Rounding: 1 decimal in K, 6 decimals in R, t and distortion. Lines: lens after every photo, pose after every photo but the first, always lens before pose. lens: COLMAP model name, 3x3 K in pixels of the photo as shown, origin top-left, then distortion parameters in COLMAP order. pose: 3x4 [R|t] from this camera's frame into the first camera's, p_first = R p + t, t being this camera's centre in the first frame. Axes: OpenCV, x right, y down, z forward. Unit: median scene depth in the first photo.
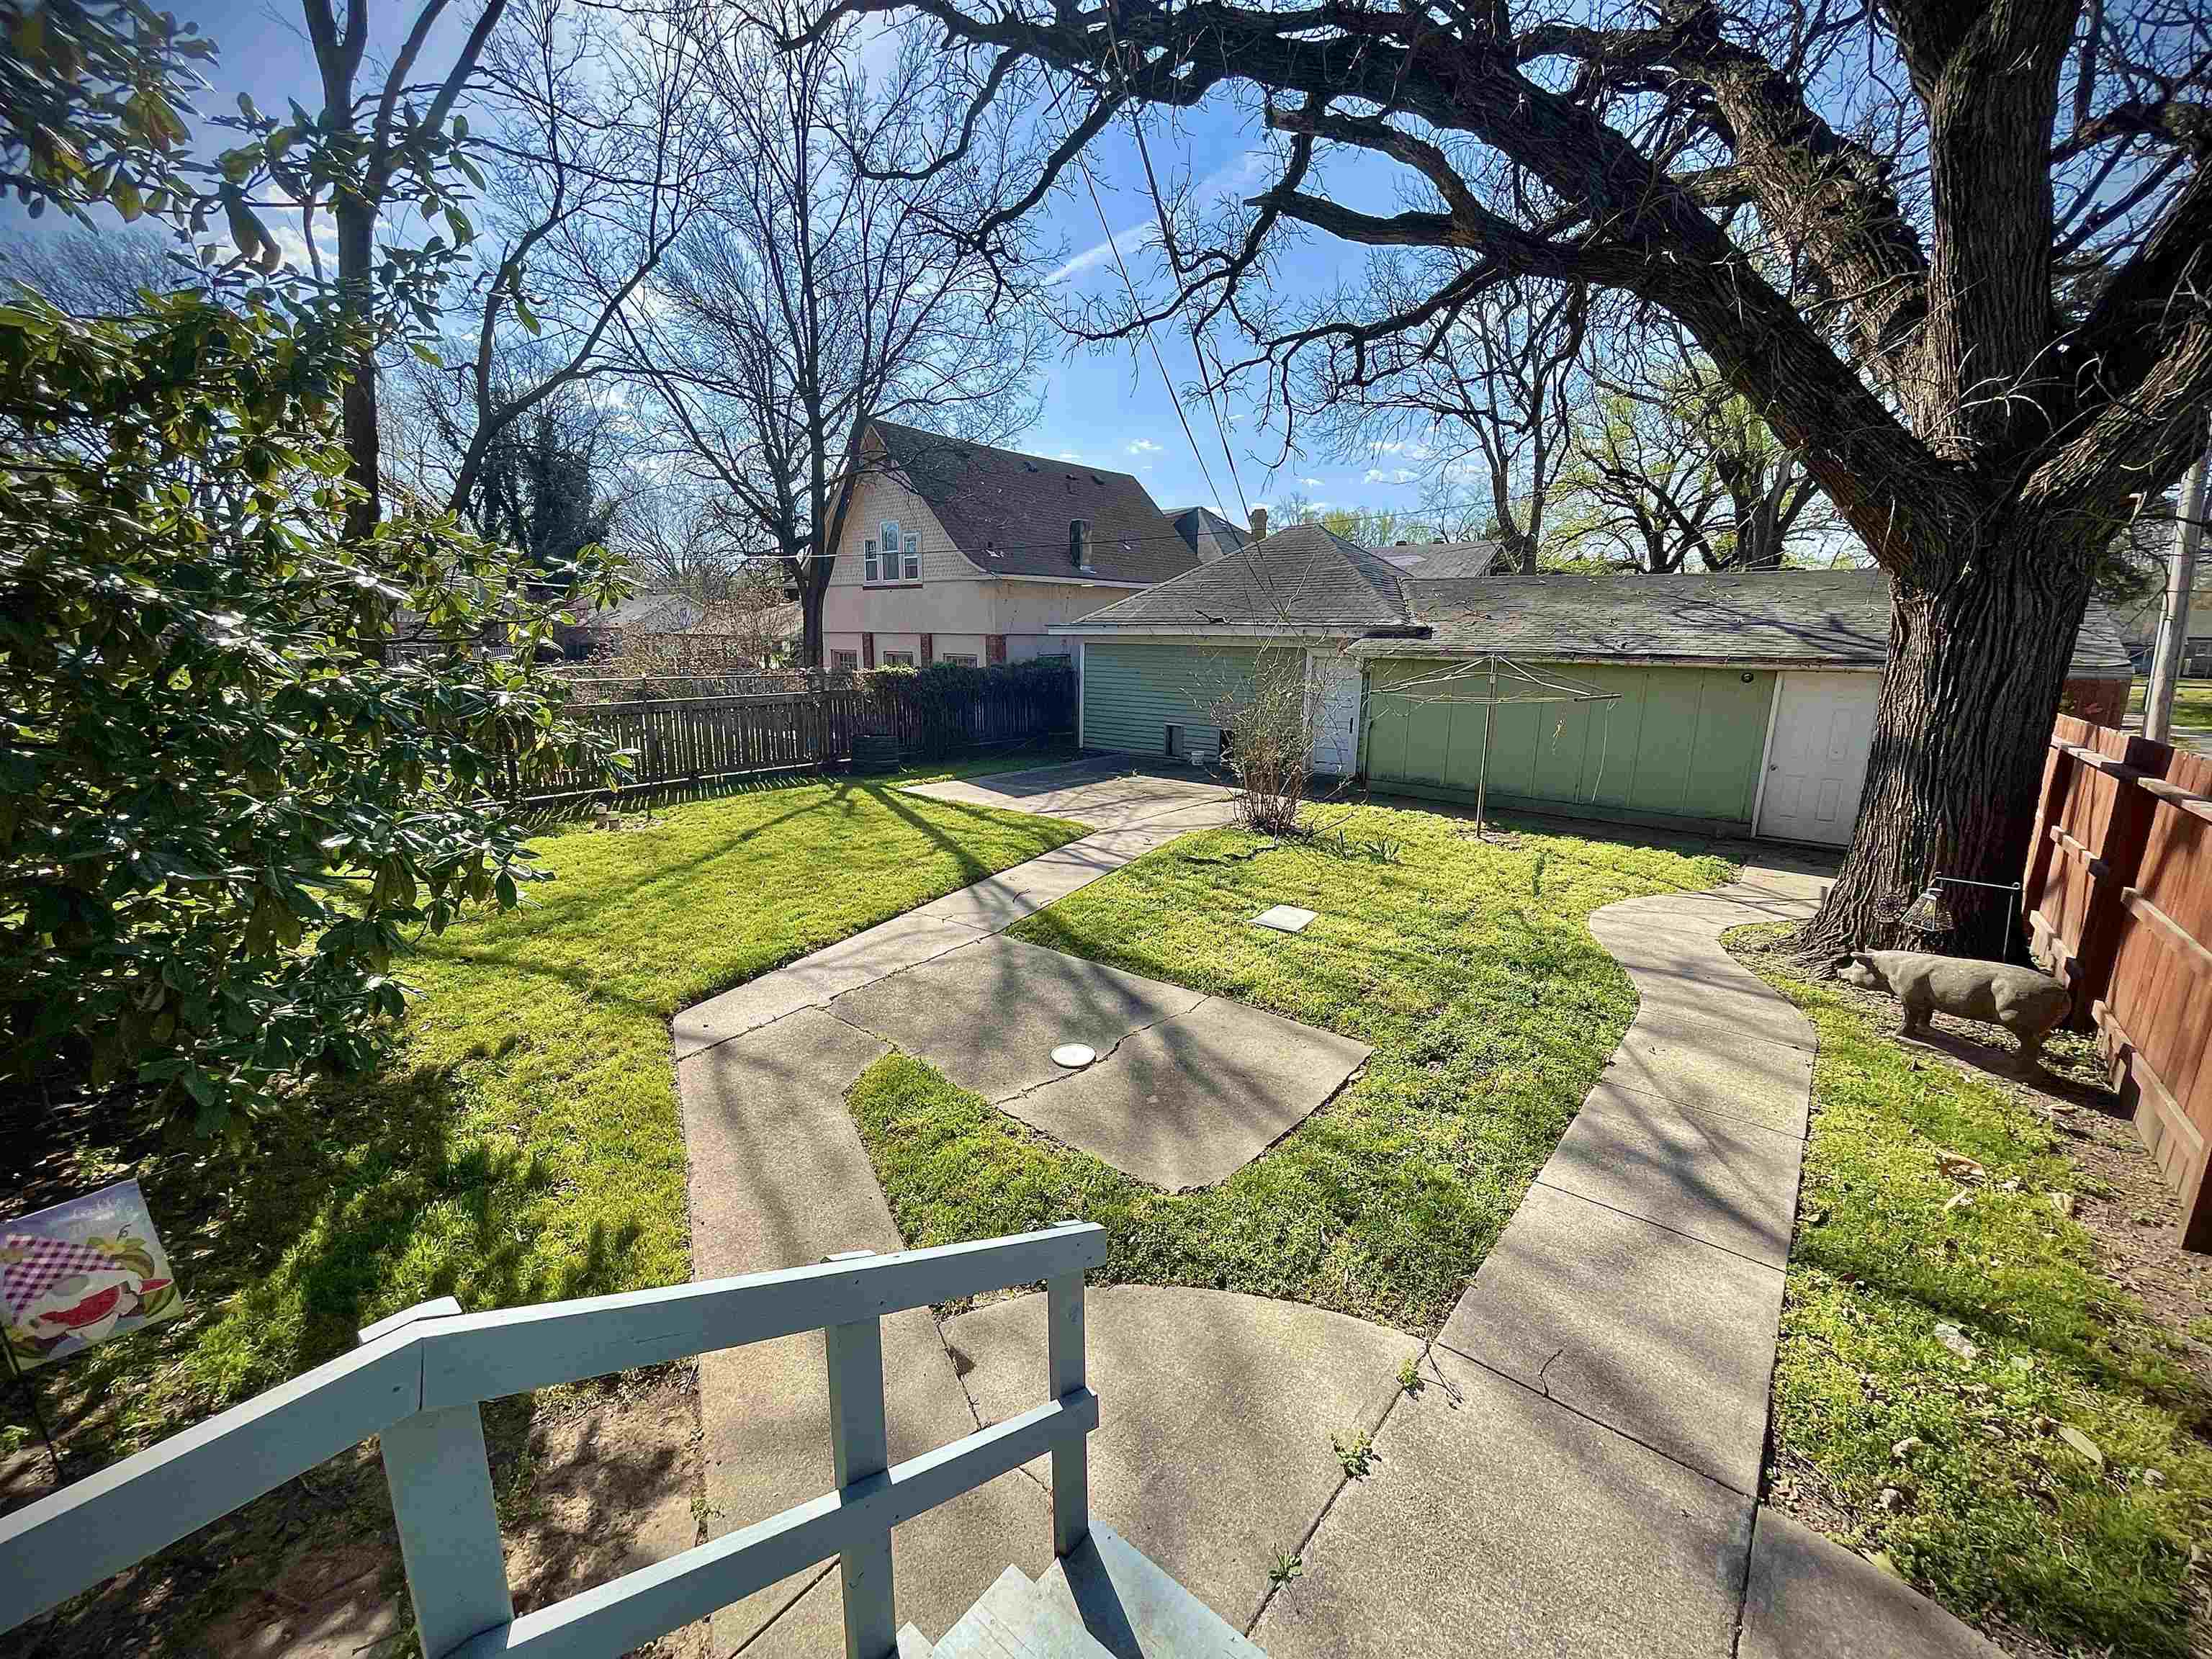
lens RADIAL K [[897.9, 0, 1107.9], [0, 897.9, 828.5], [0, 0, 1]] dist [0.000827, -0.000173]
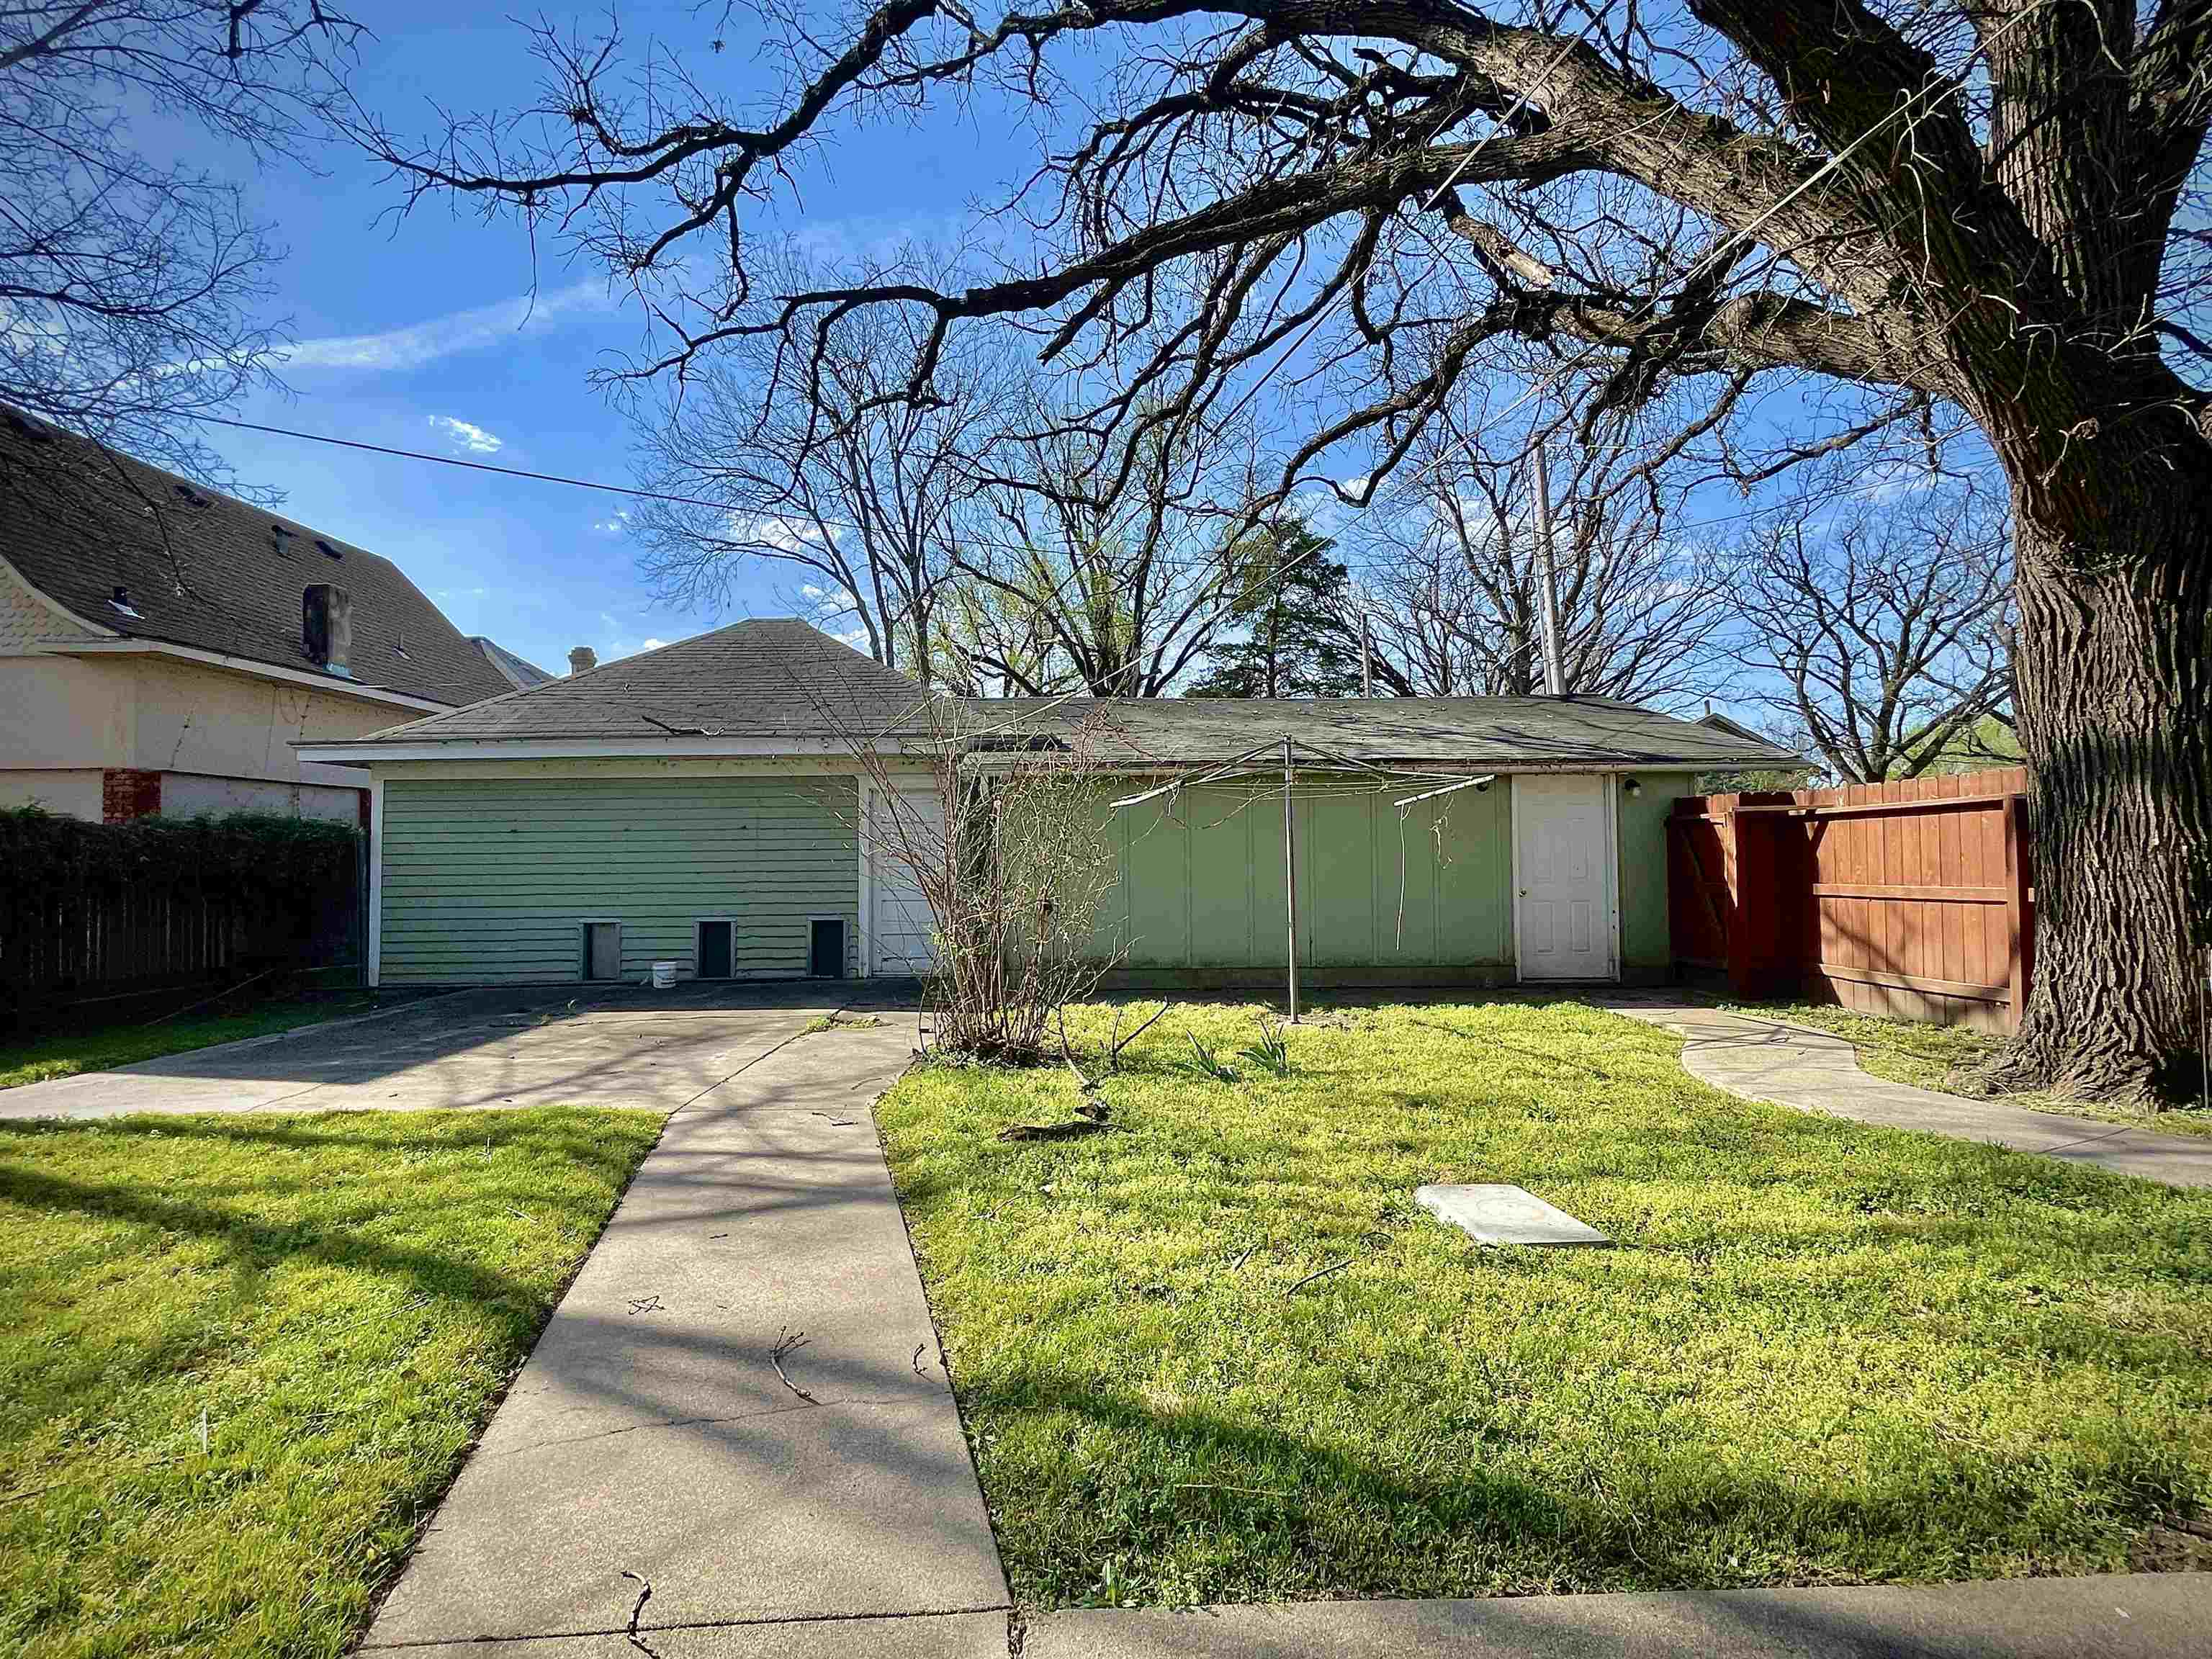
lens RADIAL K [[1073.5, 0, 1104.3], [0, 1073.5, 828.1], [0, 0, 1]] dist [0.002047, 0.000184]
pose [[0.768190, -0.001661, 0.640220, -0.172161], [0.155353, 0.970593, -0.183887, -0.004914], [-0.621087, 0.240720, 0.745858, 0.490821]]
